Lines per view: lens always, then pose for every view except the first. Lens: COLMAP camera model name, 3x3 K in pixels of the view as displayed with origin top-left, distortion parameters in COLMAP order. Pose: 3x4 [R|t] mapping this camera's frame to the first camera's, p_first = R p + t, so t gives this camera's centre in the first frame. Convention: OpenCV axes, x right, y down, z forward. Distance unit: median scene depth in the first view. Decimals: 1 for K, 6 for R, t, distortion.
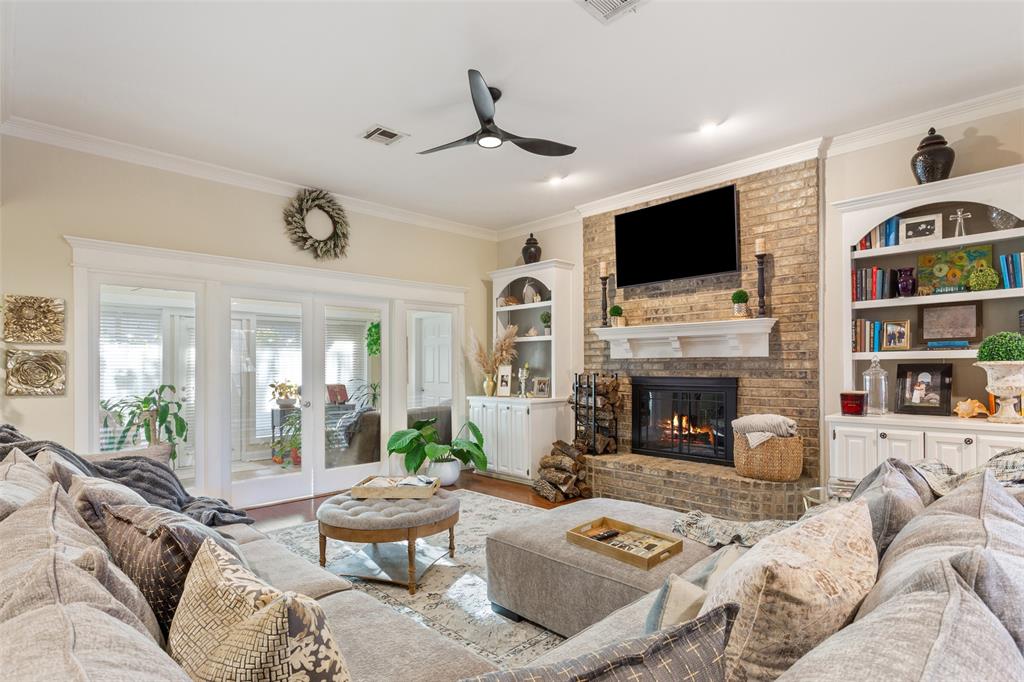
lens RADIAL K [[519.3, 0, 514.6], [0, 519.3, 368.5], [0, 0, 1]] dist [0.006695, 0.000777]
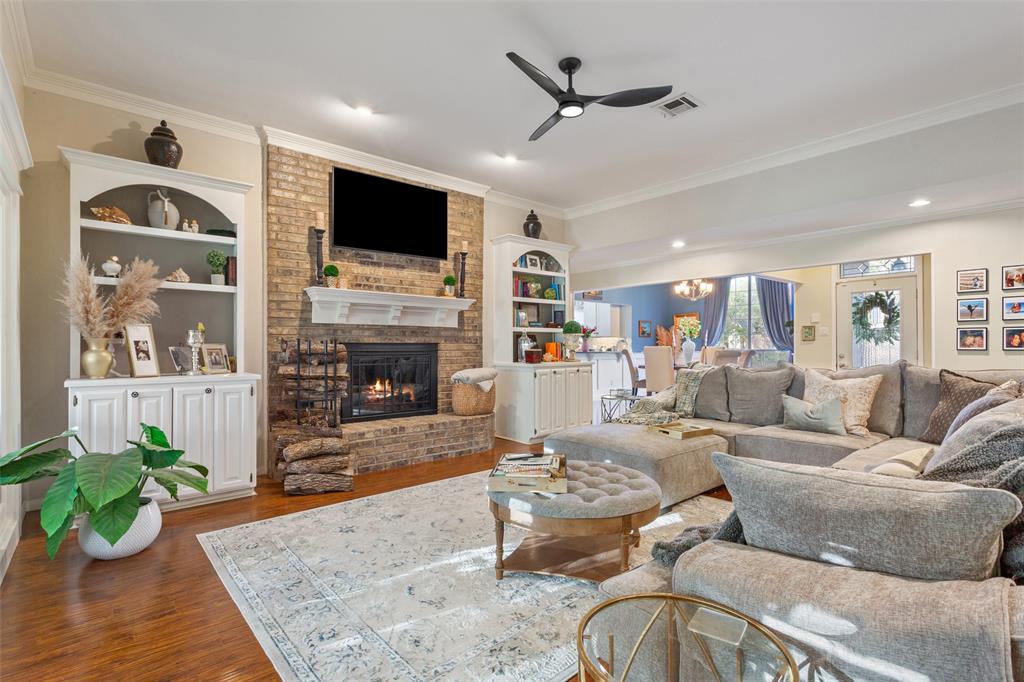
lens RADIAL K [[493.8, 0, 512.7], [0, 493.8, 341.5], [0, 0, 1]] dist [0.026282, 0.000336]
pose [[0.079590, 0.012867, 0.996745, -0.700137], [0.001595, 0.999914, -0.013035, 0.027346], [-0.996826, 0.002627, 0.079563, 0.665257]]
